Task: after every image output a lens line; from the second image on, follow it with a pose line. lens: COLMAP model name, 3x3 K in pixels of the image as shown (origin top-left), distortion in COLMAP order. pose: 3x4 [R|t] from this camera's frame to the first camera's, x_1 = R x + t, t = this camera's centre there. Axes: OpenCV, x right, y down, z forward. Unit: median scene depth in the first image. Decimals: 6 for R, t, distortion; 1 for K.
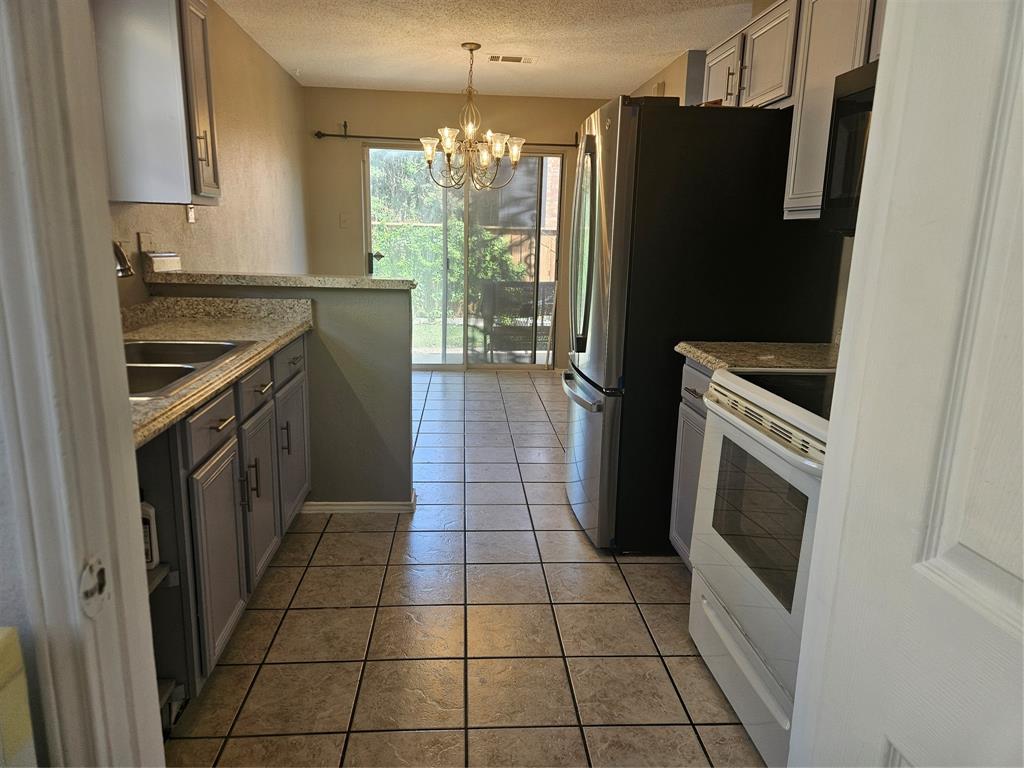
lens RADIAL K [[691.2, 0, 513.7], [0, 691.2, 395.7], [0, 0, 1]] dist [0.056194, -0.053391]
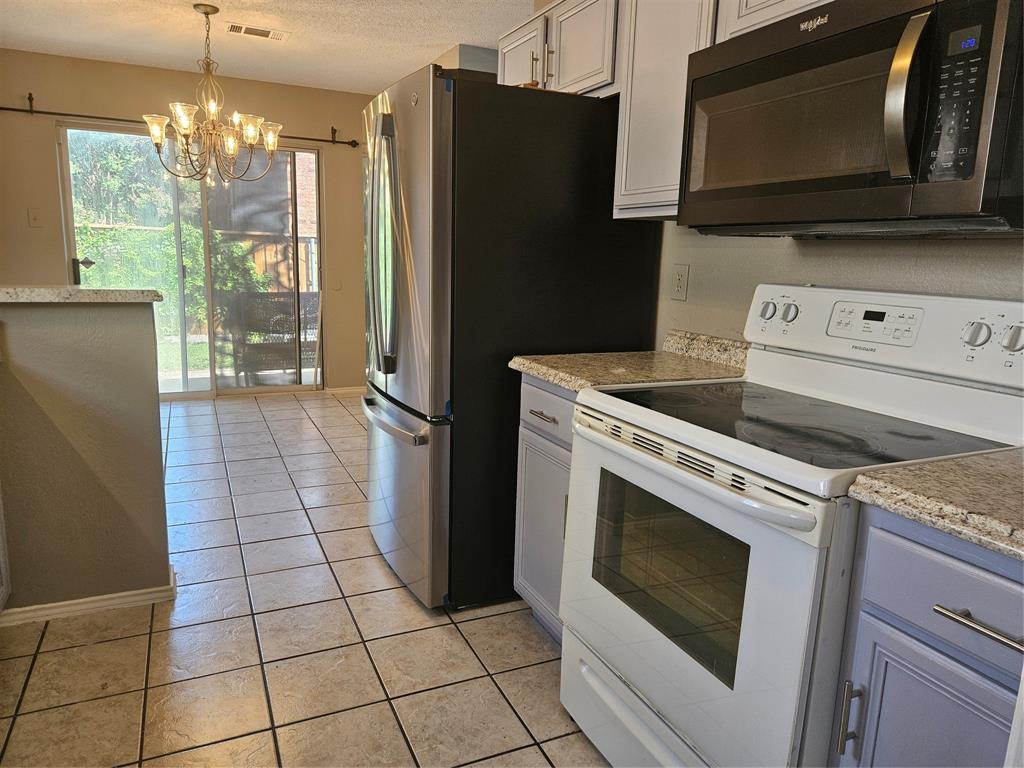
lens RADIAL K [[691.2, 0, 507.4], [0, 691.2, 384.2], [0, 0, 1]] dist [0.056194, -0.053391]
pose [[0.936754, -0.062533, 0.344357, -0.065794], [0.073125, 0.997163, -0.017843, -0.028378], [-0.342264, 0.041896, 0.938669, 0.194111]]
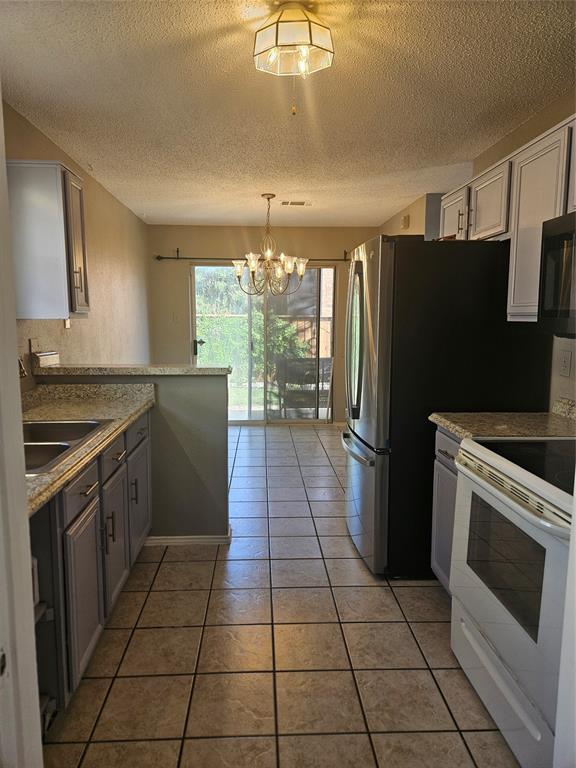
lens RADIAL K [[518.4, 0, 282.2], [0, 518.4, 385.7], [0, 0, 1]] dist [0.056194, -0.053391]
pose [[0.999281, -0.019054, -0.032784, -0.011058], [0.015849, 0.995317, -0.095359, -0.039410], [0.034448, 0.094771, 0.994903, 0.004958]]
